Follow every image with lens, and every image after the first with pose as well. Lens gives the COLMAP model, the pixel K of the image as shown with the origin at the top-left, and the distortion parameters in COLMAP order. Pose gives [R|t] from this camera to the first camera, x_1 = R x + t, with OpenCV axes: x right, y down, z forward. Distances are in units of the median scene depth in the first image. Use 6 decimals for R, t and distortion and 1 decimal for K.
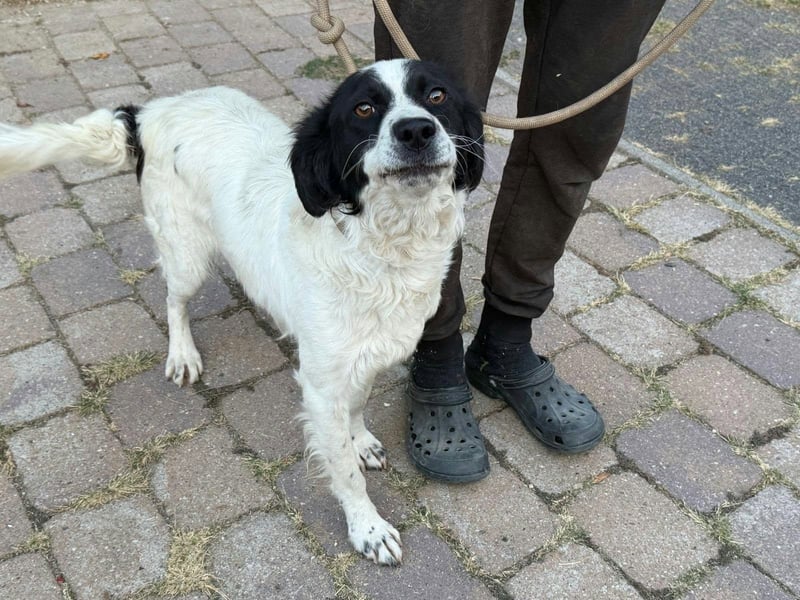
lens RADIAL K [[993.5, 0, 404.3], [0, 993.5, 299.6], [0, 0, 1]] dist [0.216533, -0.532093]
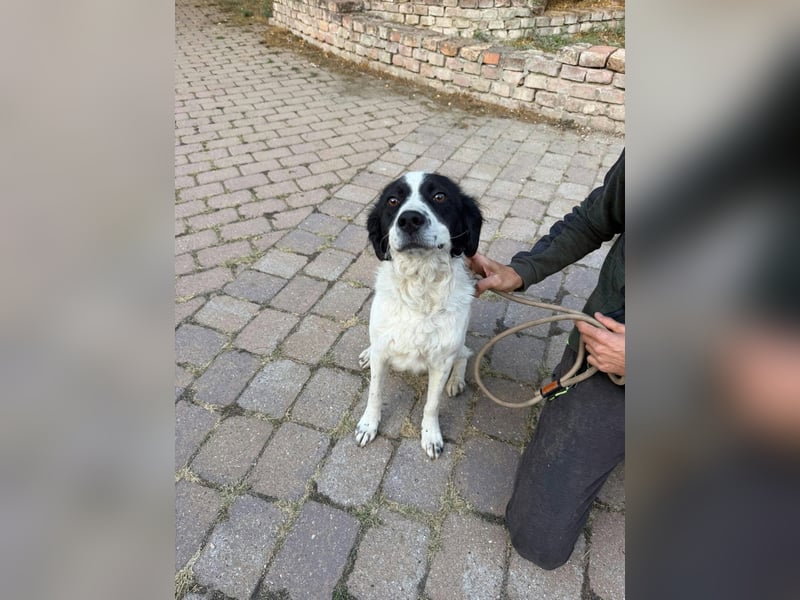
lens RADIAL K [[427.8, 0, 409.7], [0, 427.8, 300.7], [0, 0, 1]] dist [0.036653, -0.064396]
pose [[0.577830, 0.544209, -0.608234, 0.200051], [-0.488490, 0.827624, 0.276434, -0.098881], [0.653827, 0.137385, 0.744067, 0.230493]]
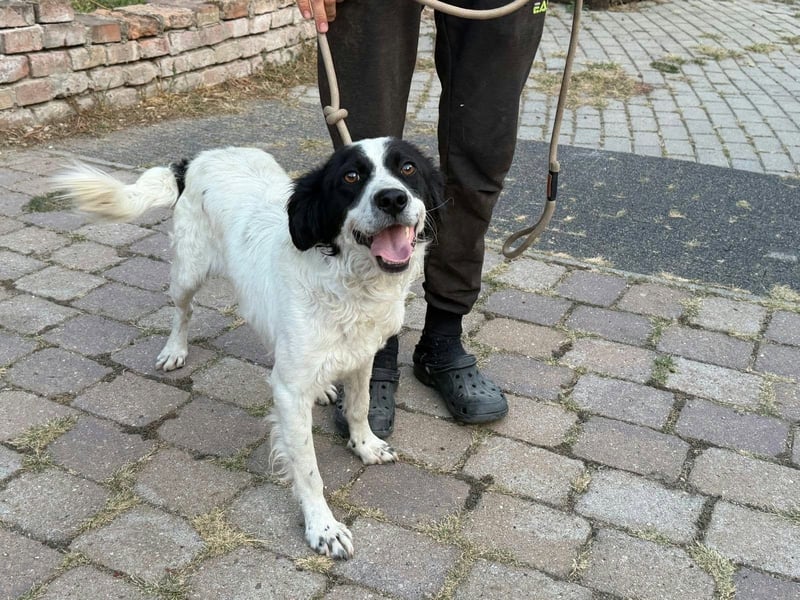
lens RADIAL K [[996.5, 0, 393.7], [0, 996.5, 297.3], [0, 0, 1]] dist [0.200391, -0.496861]
pose [[0.878699, -0.186094, 0.439610, -0.417800], [0.267848, 0.954467, -0.131337, 0.176922], [-0.395152, 0.233154, 0.888535, -0.139019]]
